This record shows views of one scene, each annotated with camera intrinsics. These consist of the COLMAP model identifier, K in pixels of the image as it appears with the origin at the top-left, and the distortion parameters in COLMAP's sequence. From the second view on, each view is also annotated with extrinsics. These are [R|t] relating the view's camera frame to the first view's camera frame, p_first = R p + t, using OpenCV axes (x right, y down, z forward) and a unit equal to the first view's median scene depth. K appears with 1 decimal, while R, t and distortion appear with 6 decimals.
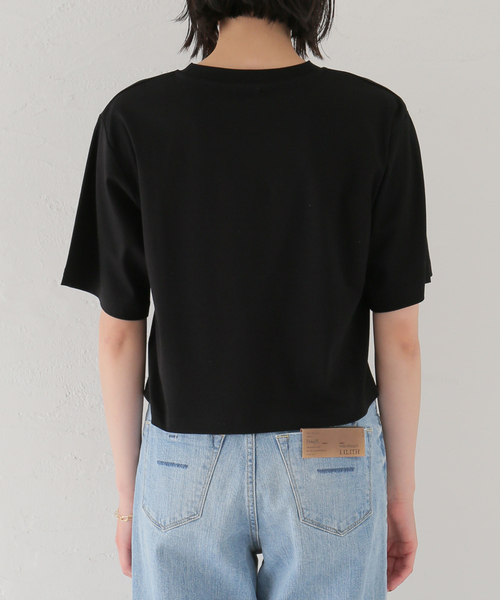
lens RADIAL K [[990.9, 0, 250.0], [0, 990.9, 300.0], [0, 0, 1]] dist [0.055174, 0.093057]
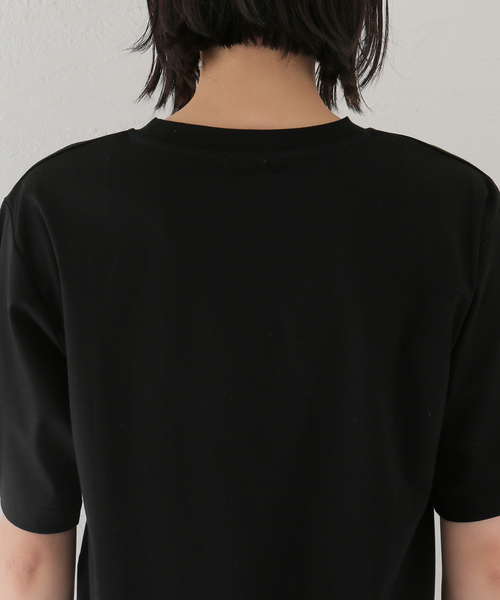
lens RADIAL K [[1192.7, 0, 250.0], [0, 1192.7, 300.0], [0, 0, 1]] dist [-0.174822, 0.115938]
pose [[0.999225, 0.009362, 0.038242, -0.027545], [-0.006117, 0.996437, -0.084113, -0.065865], [-0.038893, 0.083814, 0.995722, 0.281023]]
